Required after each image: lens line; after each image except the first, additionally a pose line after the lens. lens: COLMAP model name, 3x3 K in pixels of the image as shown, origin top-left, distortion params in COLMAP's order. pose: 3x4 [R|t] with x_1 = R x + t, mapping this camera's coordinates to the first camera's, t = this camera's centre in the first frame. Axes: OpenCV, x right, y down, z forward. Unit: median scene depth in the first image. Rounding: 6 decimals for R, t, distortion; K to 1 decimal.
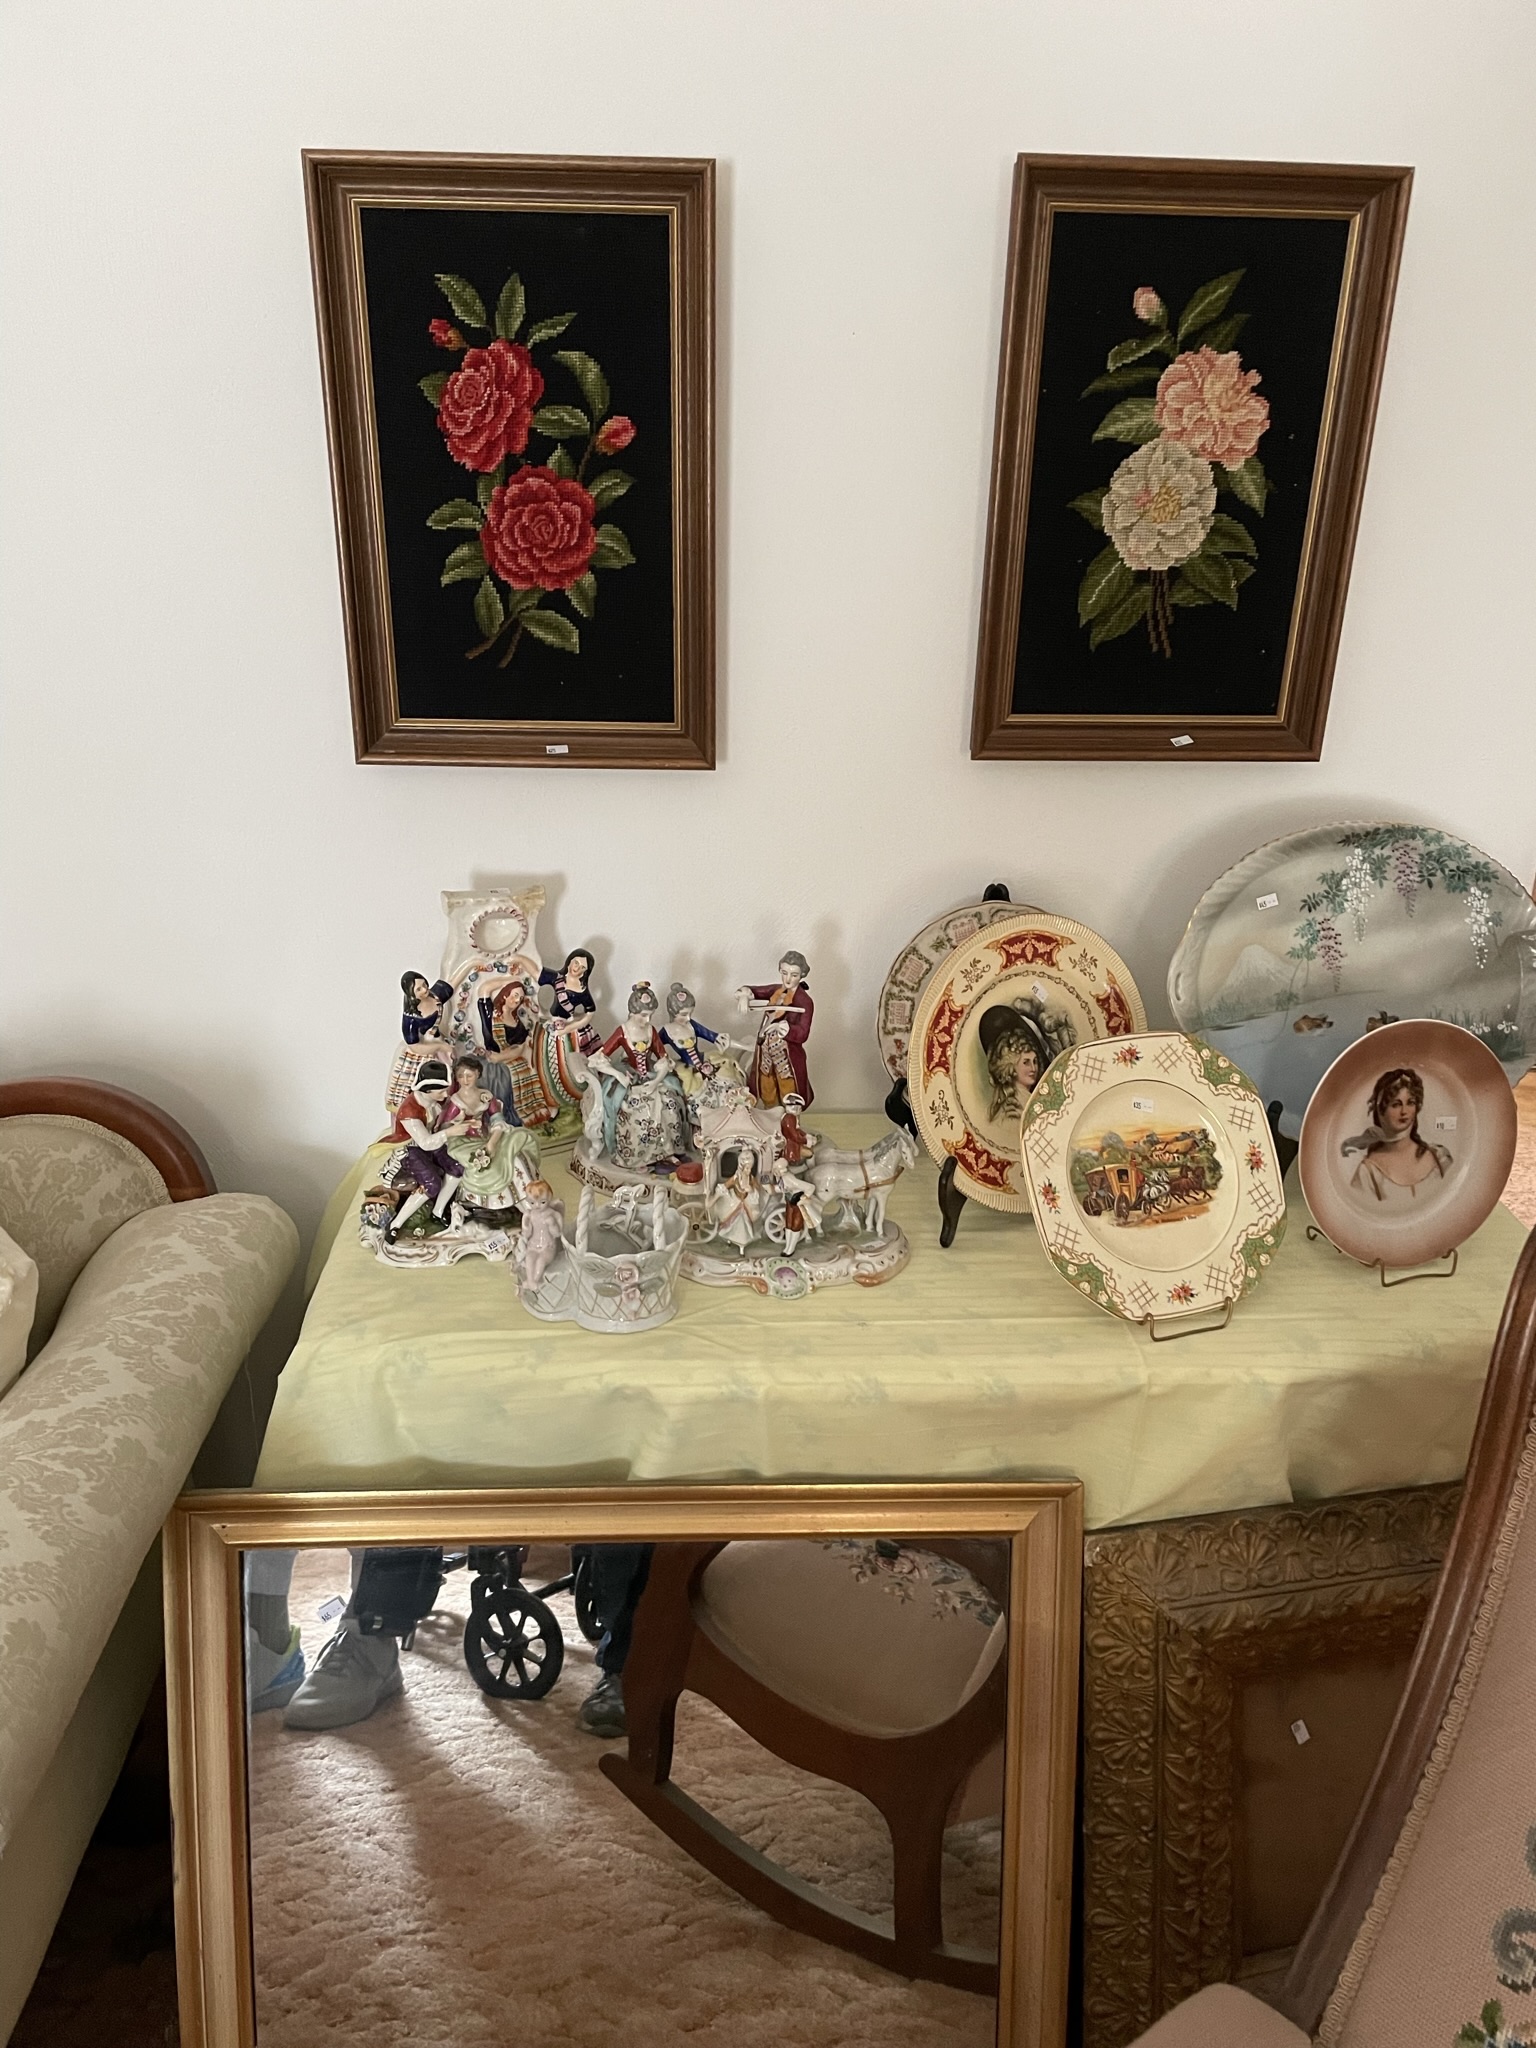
lens RADIAL K [[1581.1, 0, 759.3], [0, 1581.1, 1035.0], [0, 0, 1]] dist [0.074046, -0.076507]
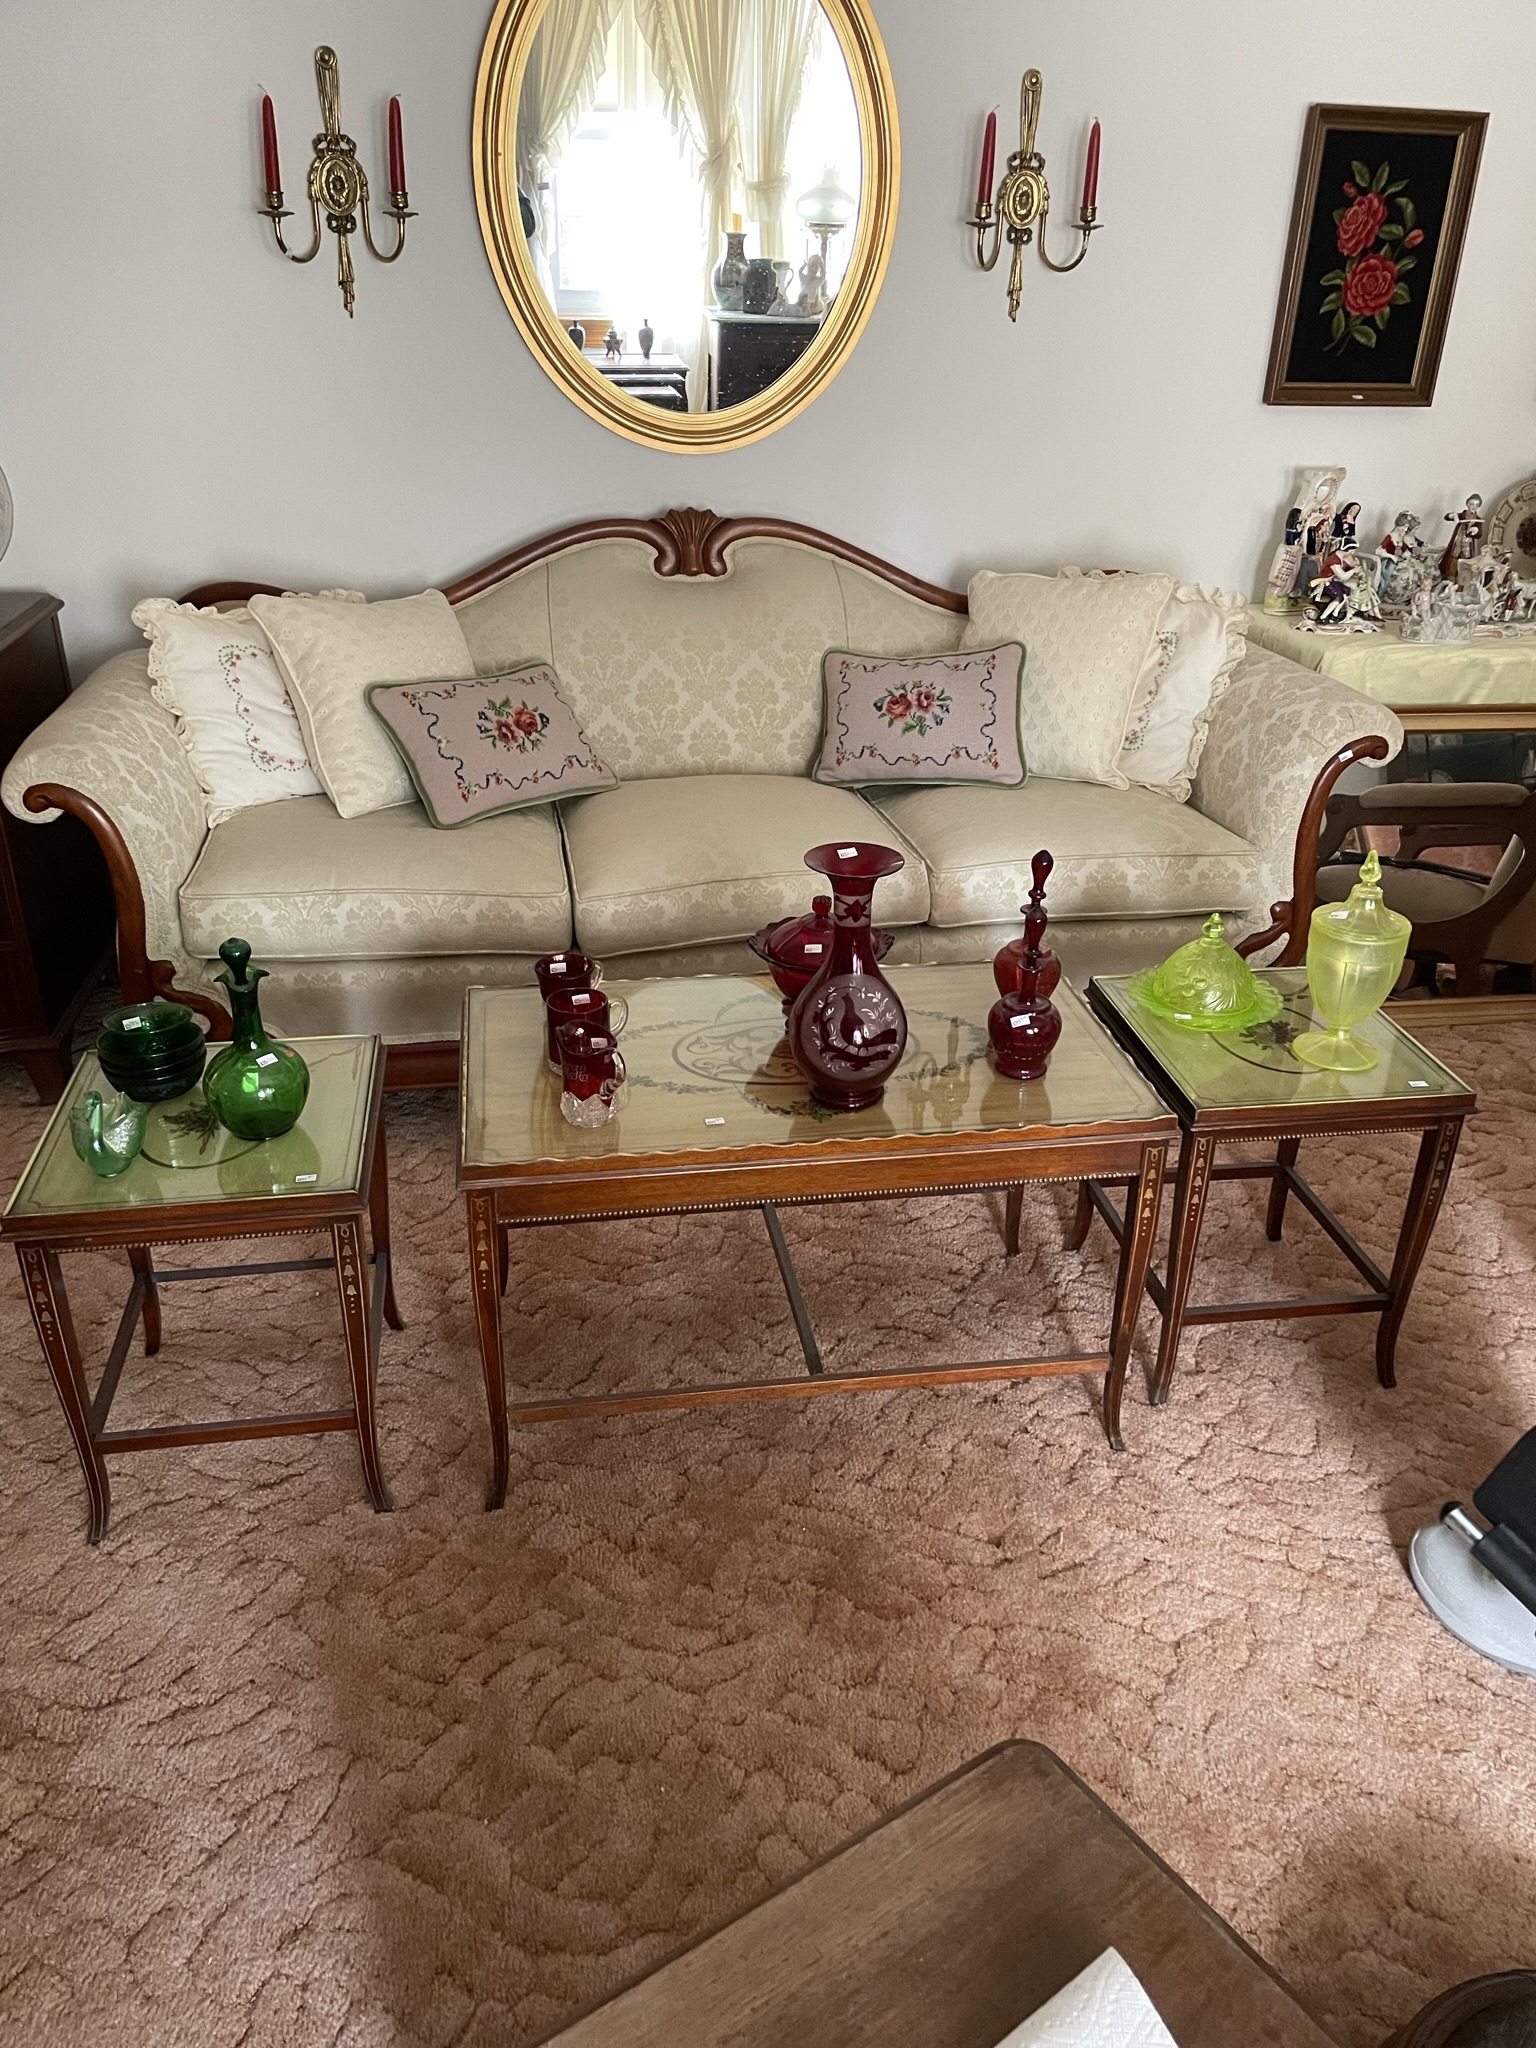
lens RADIAL K [[1581.1, 0, 775.8], [0, 1581.1, 1022.3], [0, 0, 1]] dist [0.074046, -0.076507]
pose [[0.988515, -0.052914, 0.141553, -1.284250], [0.047259, 0.997956, 0.043020, 0.532935], [-0.143540, -0.035836, 0.988995, -1.034011]]
